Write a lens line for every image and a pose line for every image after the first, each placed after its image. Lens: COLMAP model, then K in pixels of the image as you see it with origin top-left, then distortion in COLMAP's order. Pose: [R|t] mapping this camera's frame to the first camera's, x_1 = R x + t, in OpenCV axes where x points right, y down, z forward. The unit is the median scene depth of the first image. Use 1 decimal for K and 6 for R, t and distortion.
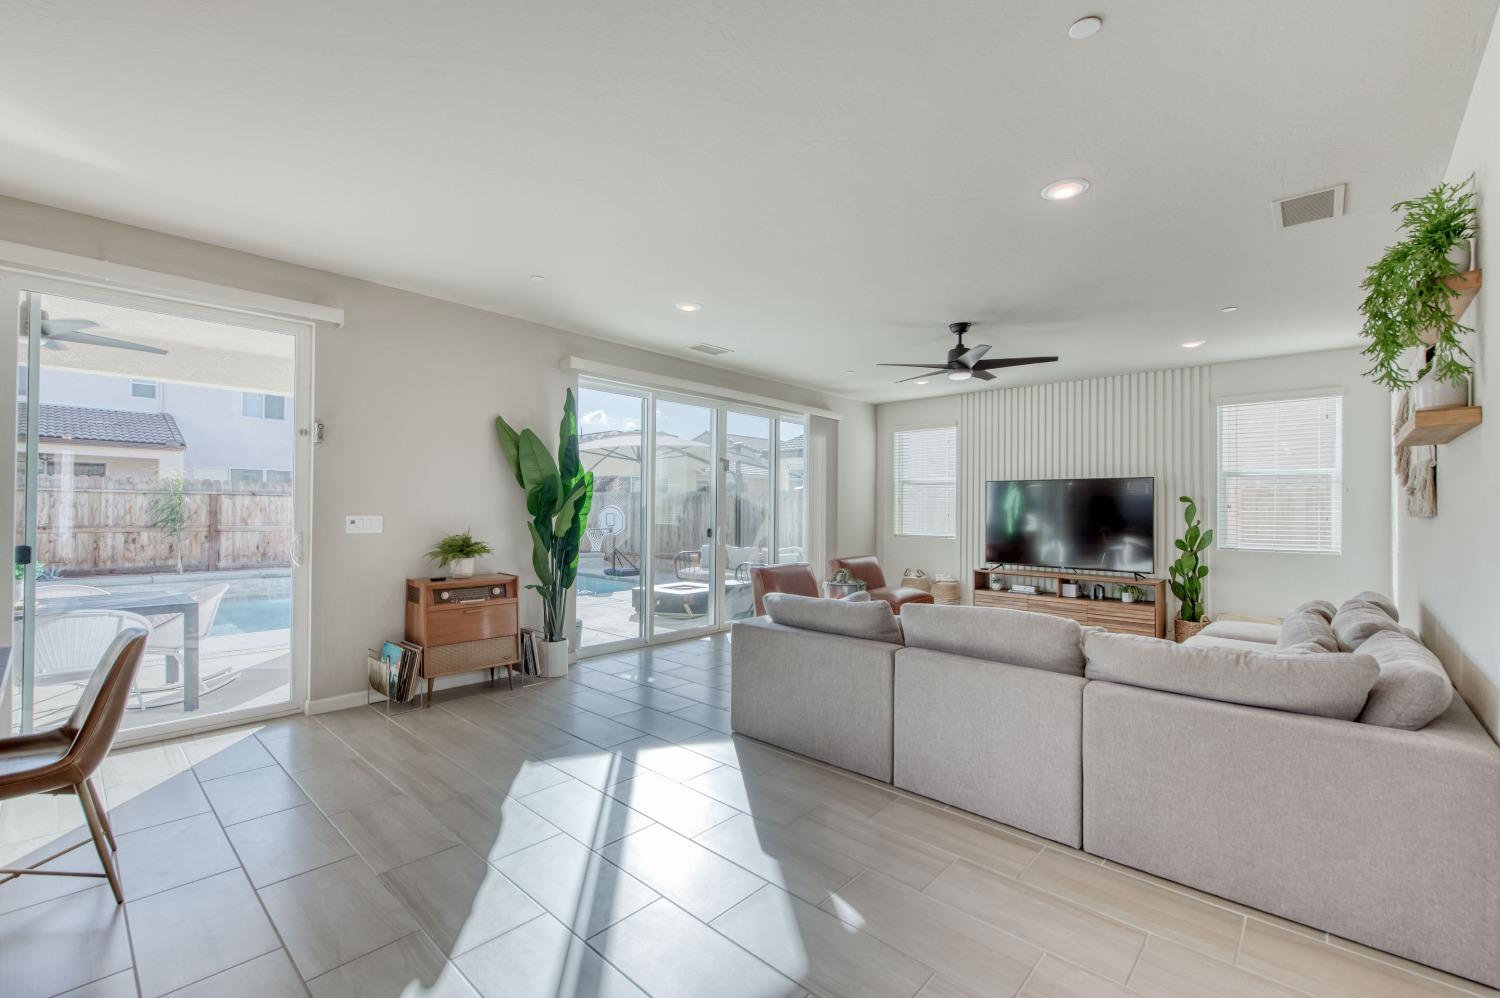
lens RADIAL K [[634.4, 0, 741.9], [0, 634.4, 500.5], [0, 0, 1]] dist [0.002002, 0.000021]
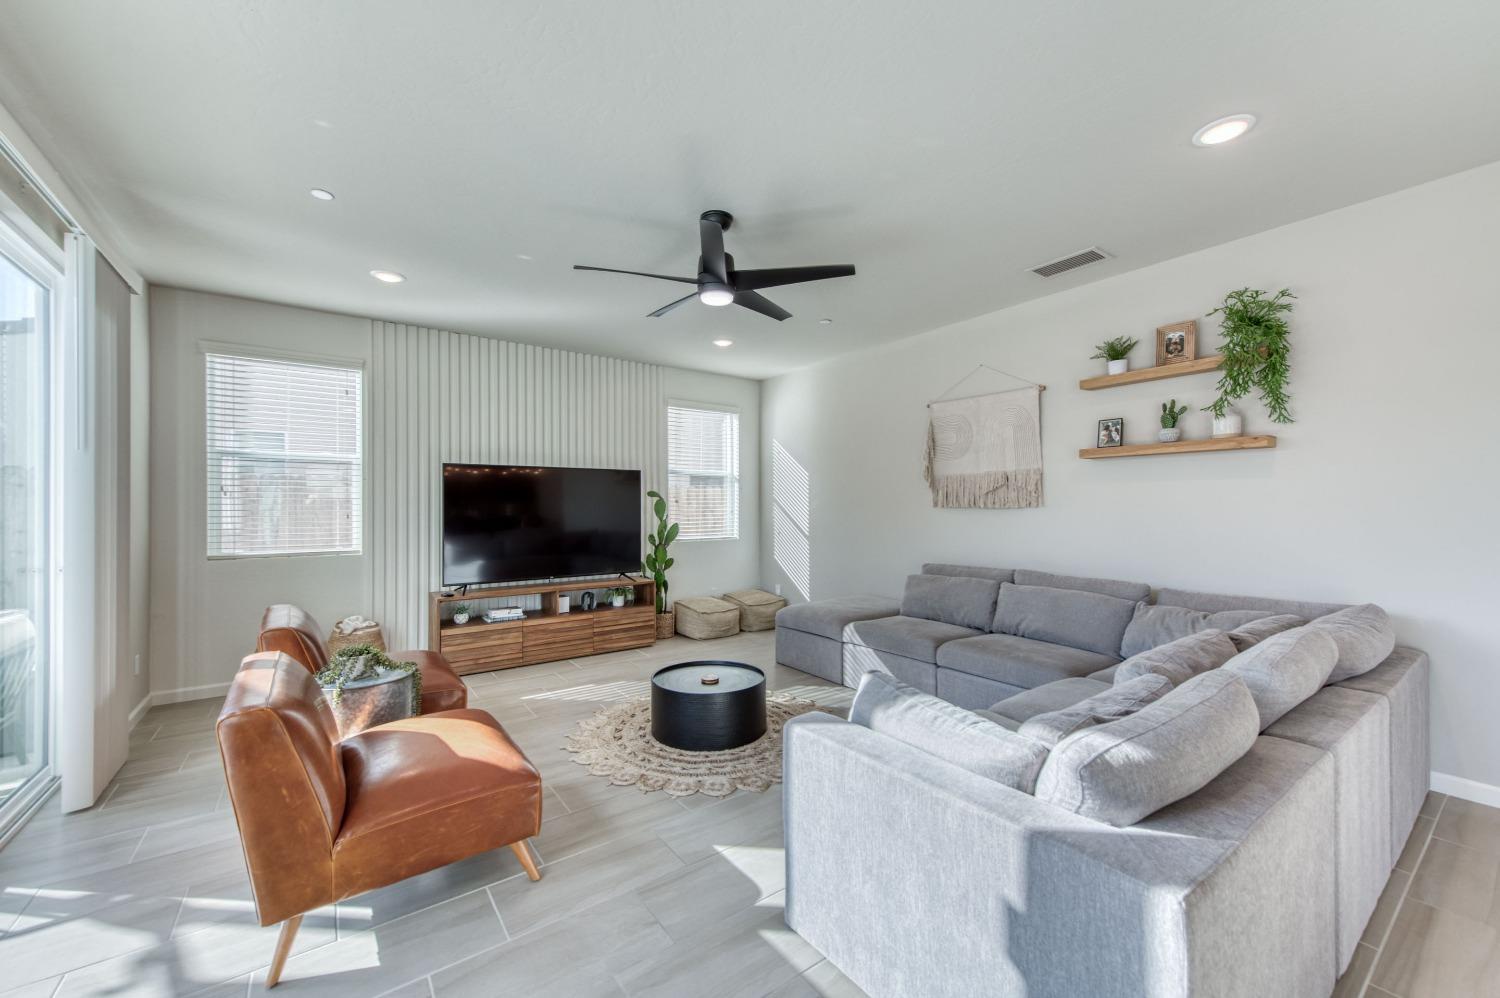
lens RADIAL K [[585.3, 0, 742.5], [0, 585.3, 505.7], [0, 0, 1]] dist [0.006829, -0.000731]
pose [[0.194510, -0.006576, 0.980878, -0.185880], [-0.008365, 0.999930, 0.008362, 0.007519], [-0.980865, -0.009832, 0.194442, 0.681192]]
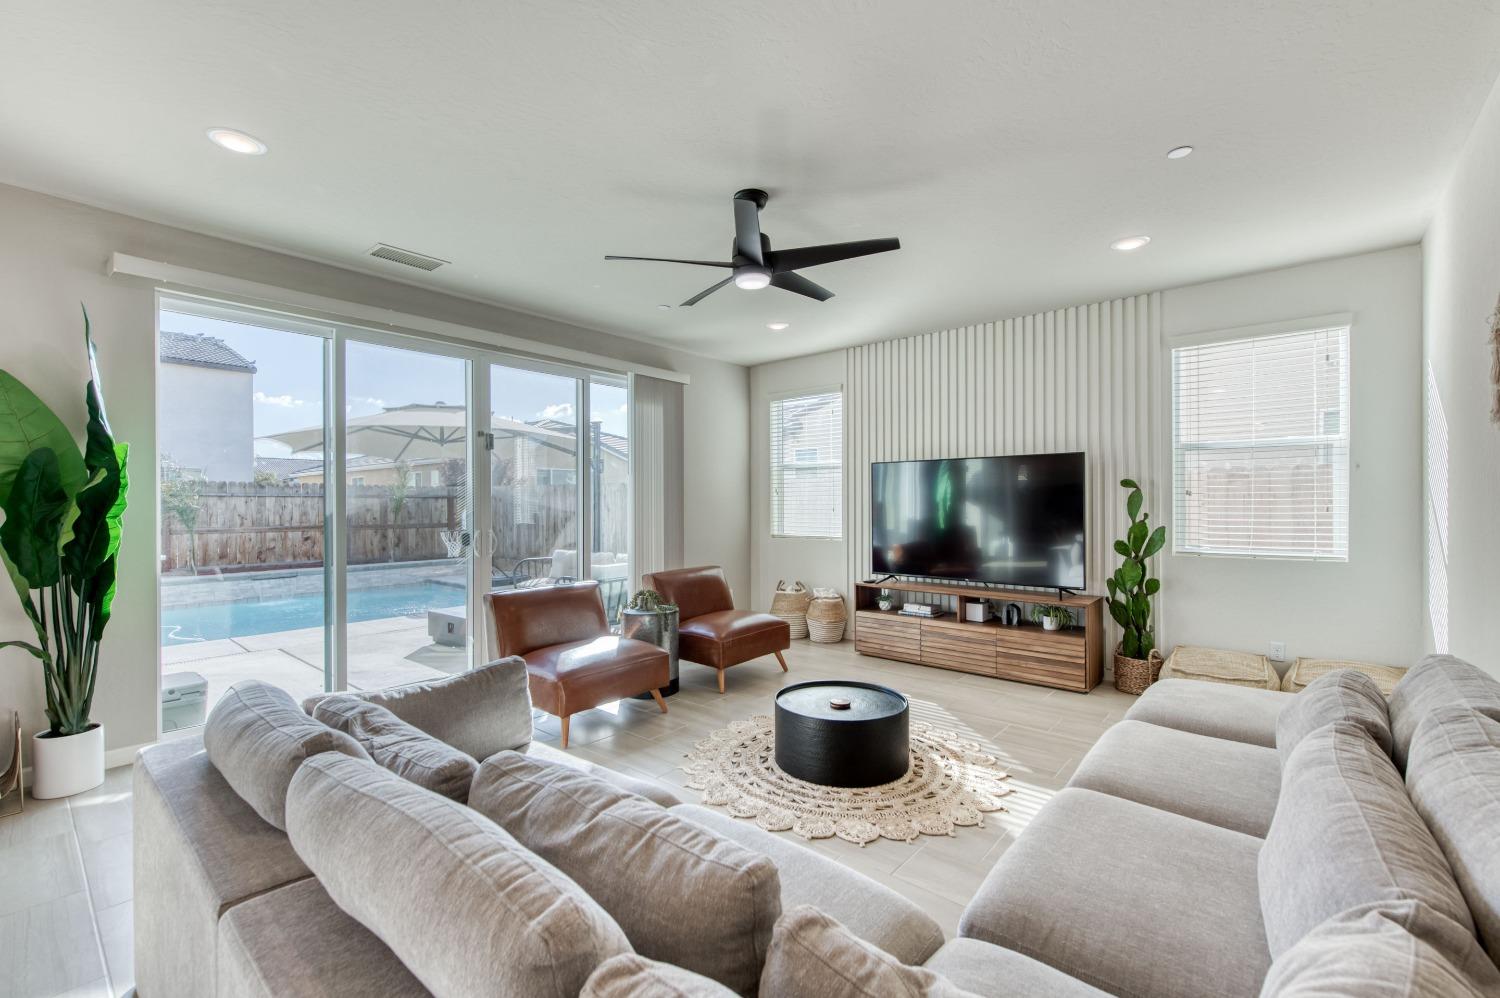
lens RADIAL K [[643.9, 0, 748.5], [0, 643.9, 502.3], [0, 0, 1]] dist [0.003275, 0.000358]
pose [[0.999114, -0.011198, 0.040580, 0.249453], [0.010765, 0.999883, 0.010883, 0.006858], [-0.040698, -0.010437, 0.999117, 0.304604]]
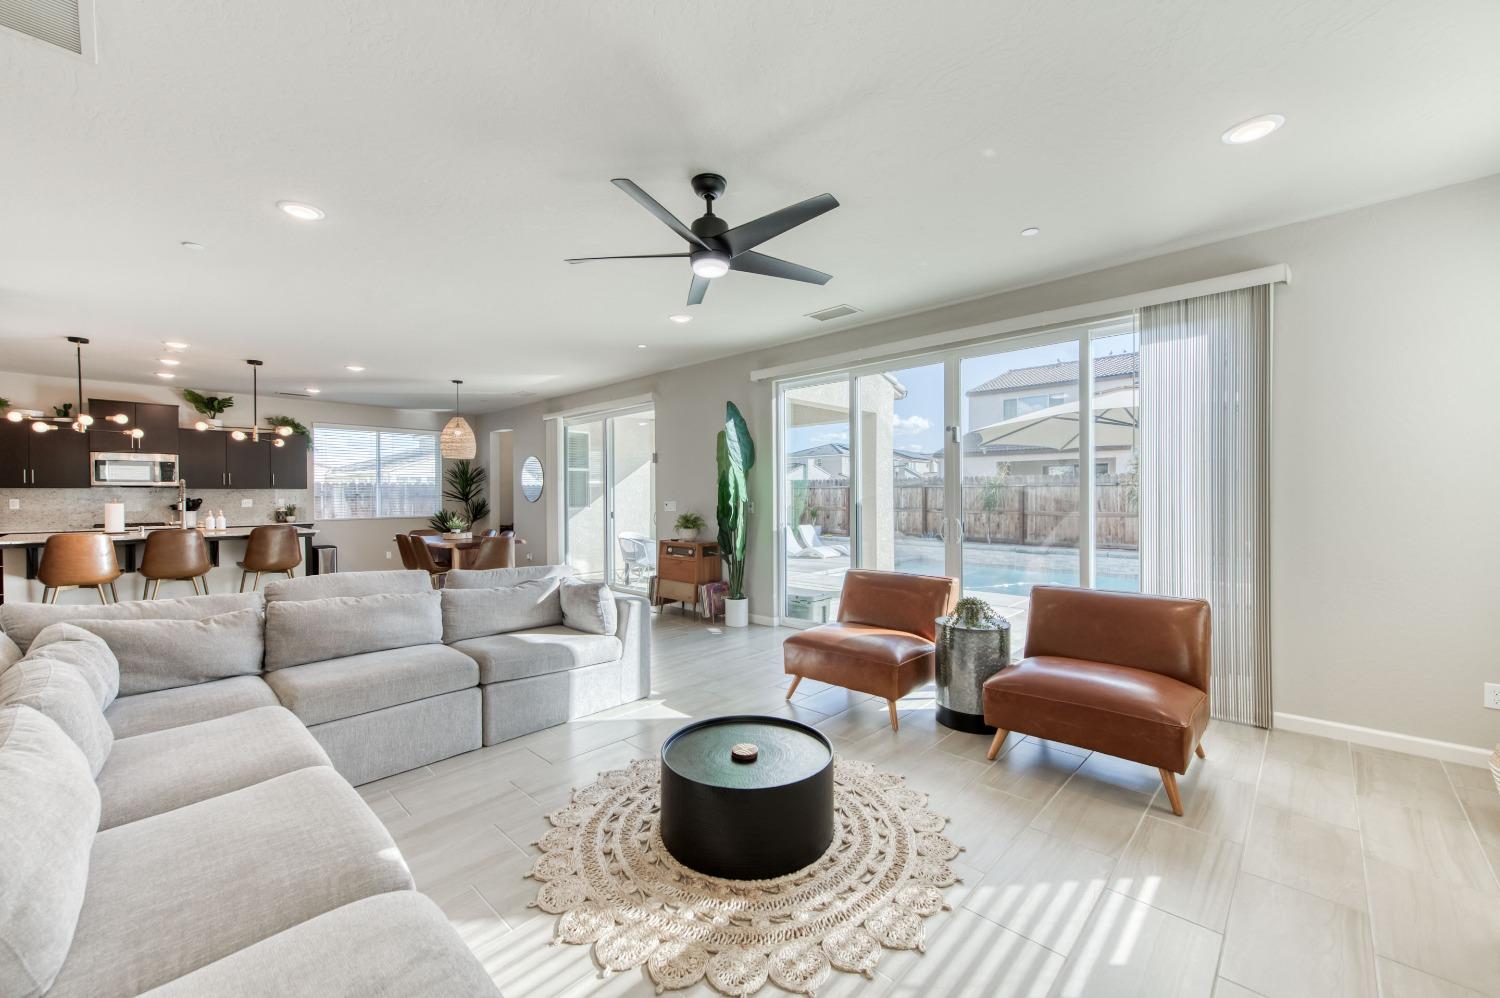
lens RADIAL K [[592.3, 0, 750.0], [0, 592.3, 499.0], [0, 0, 1]] dist [0.006393, -0.000099]
pose [[-0.009011, -0.003367, -0.999954, 0.715743], [0.018868, 0.999816, -0.003536, 0.018192], [0.999781, -0.018899, -0.008946, 0.826280]]
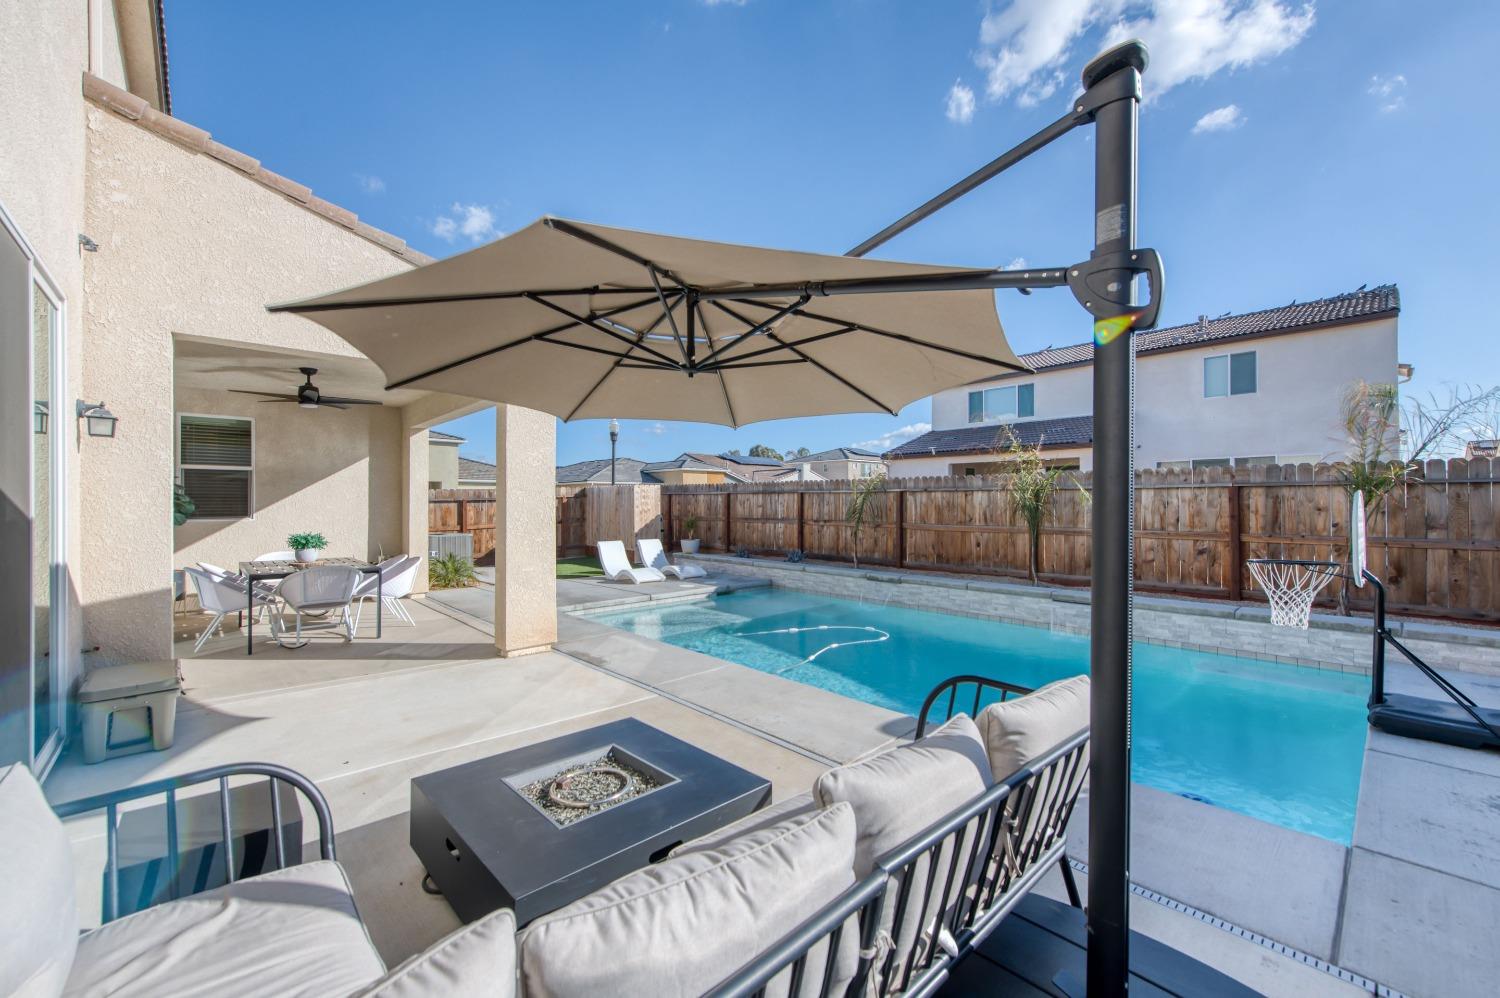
lens RADIAL K [[598.3, 0, 743.7], [0, 598.3, 506.2], [0, 0, 1]] dist [0.008001, 0.000016]
pose [[-0.083739, -0.003294, -0.996482, 0.254066], [0.016571, 0.999852, -0.004698, 0.024223], [0.996350, -0.016906, -0.083672, 1.506764]]
